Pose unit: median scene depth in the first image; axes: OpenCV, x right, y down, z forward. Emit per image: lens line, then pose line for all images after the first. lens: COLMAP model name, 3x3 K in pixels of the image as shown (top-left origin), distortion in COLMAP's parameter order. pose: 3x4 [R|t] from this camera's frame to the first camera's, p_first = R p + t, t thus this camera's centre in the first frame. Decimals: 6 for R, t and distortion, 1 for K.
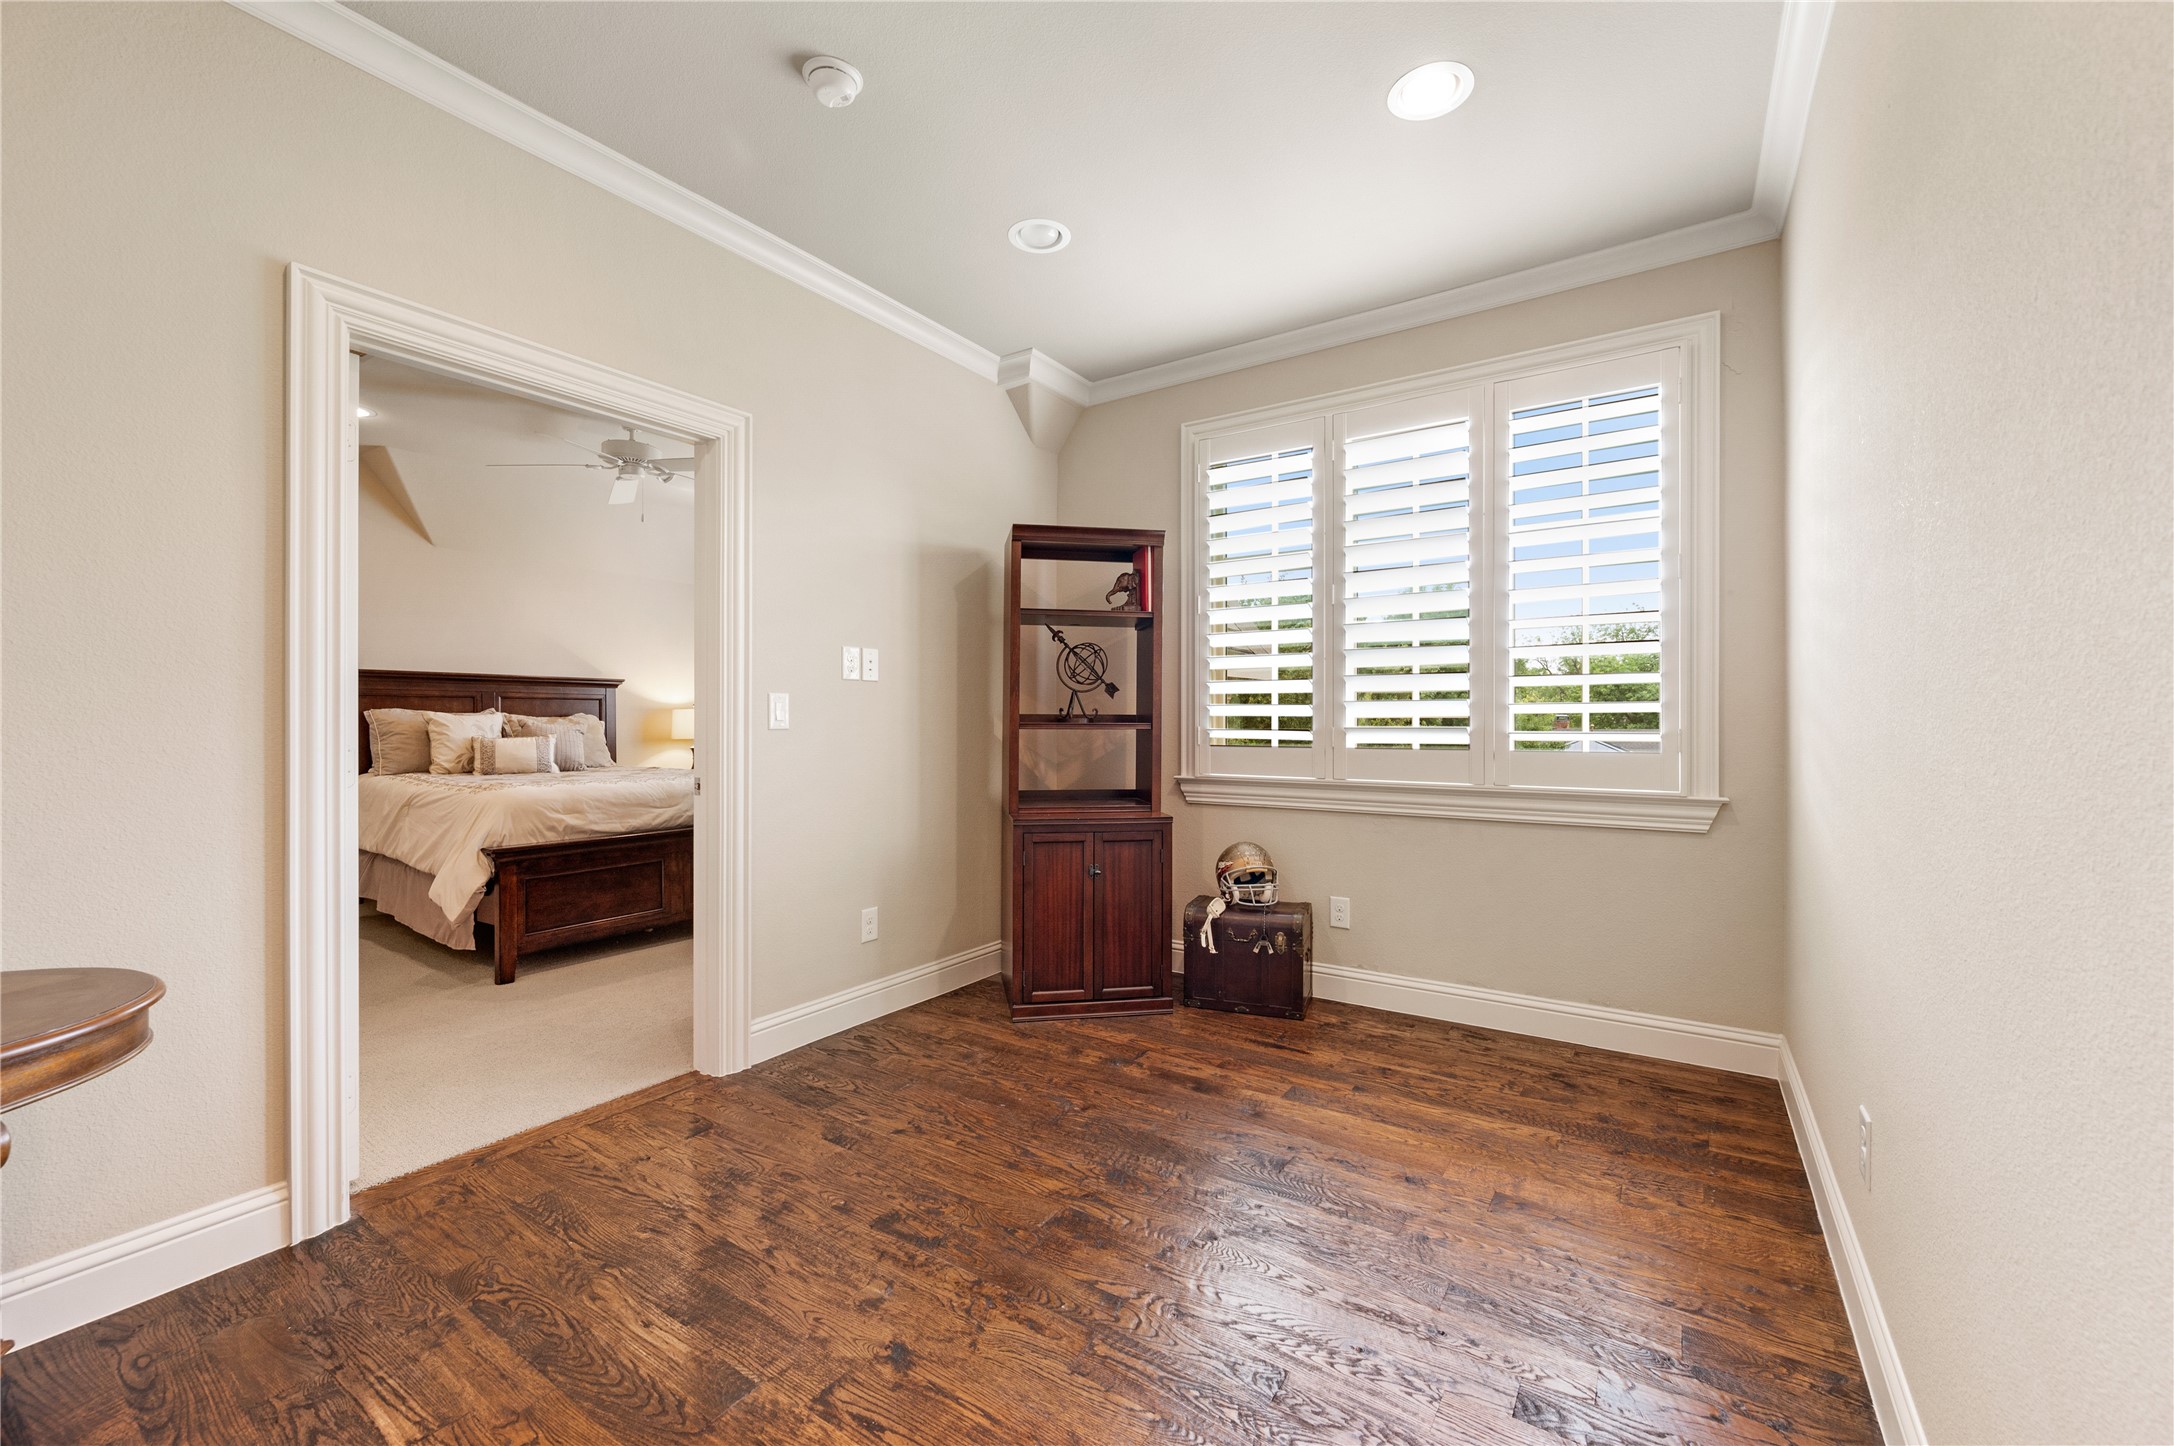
lens RADIAL K [[851.4, 0, 1100.9], [0, 851.4, 715.6], [0, 0, 1]] dist [0.001023, 0.000091]
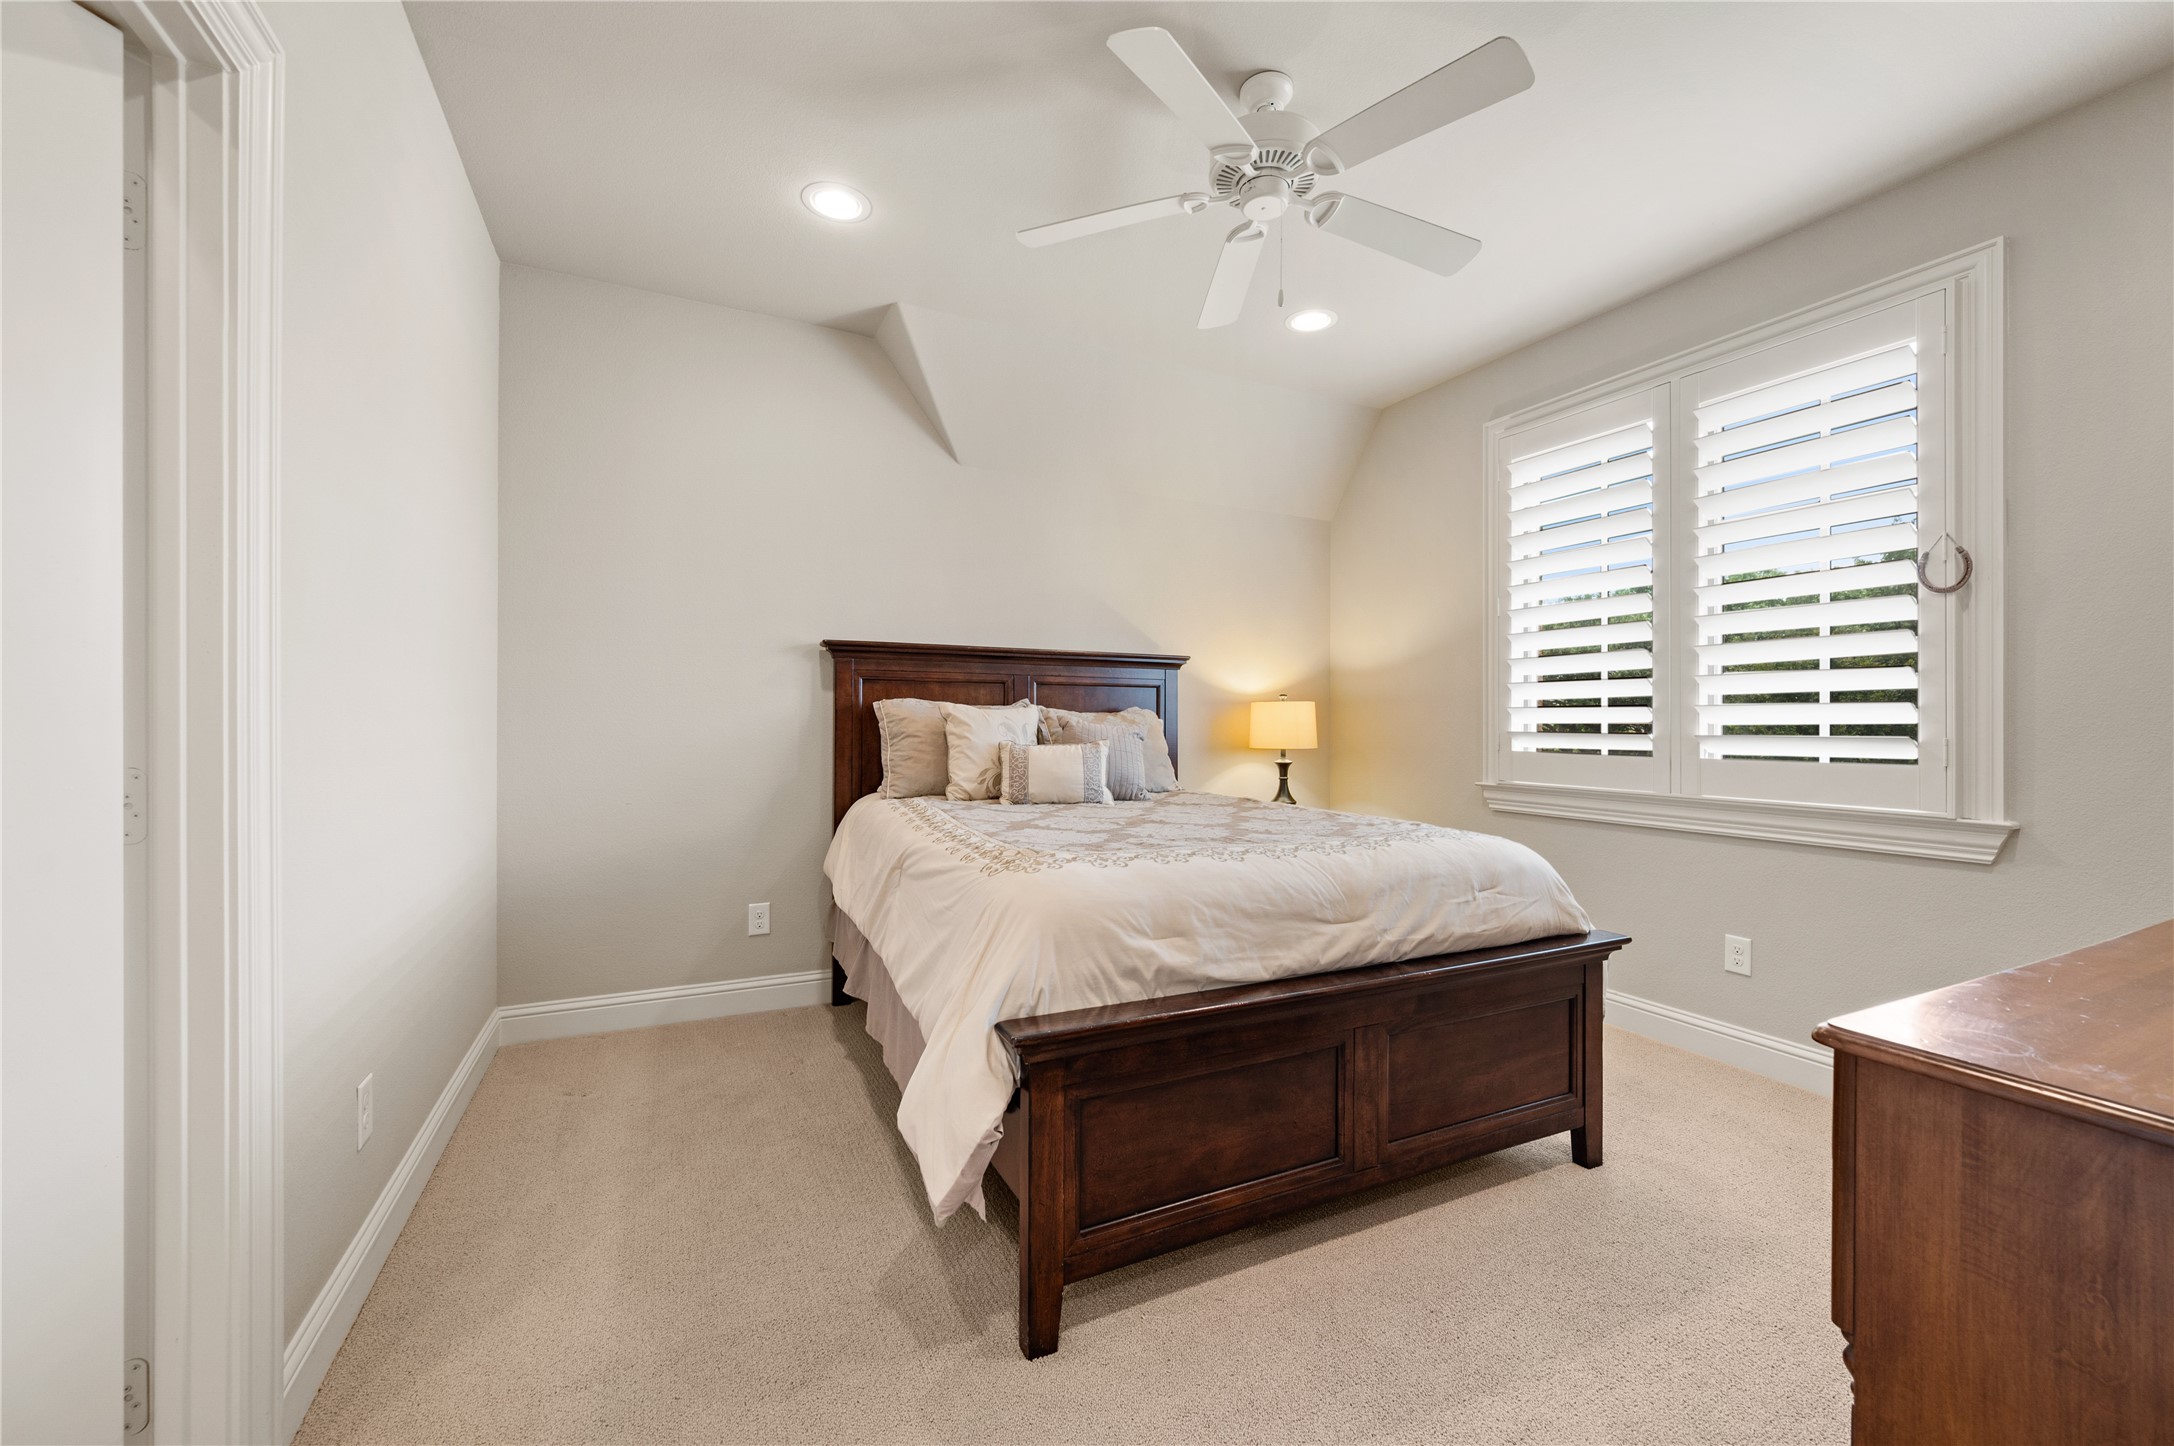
lens RADIAL K [[851.4, 0, 1100.9], [0, 851.4, 715.6], [0, 0, 1]] dist [0.001023, 0.000091]
pose [[0.858348, 0.008300, -0.513002, -0.341338], [-0.006214, 0.999964, 0.005781, 0.000286], [0.513031, -0.001774, 0.858368, 0.485603]]
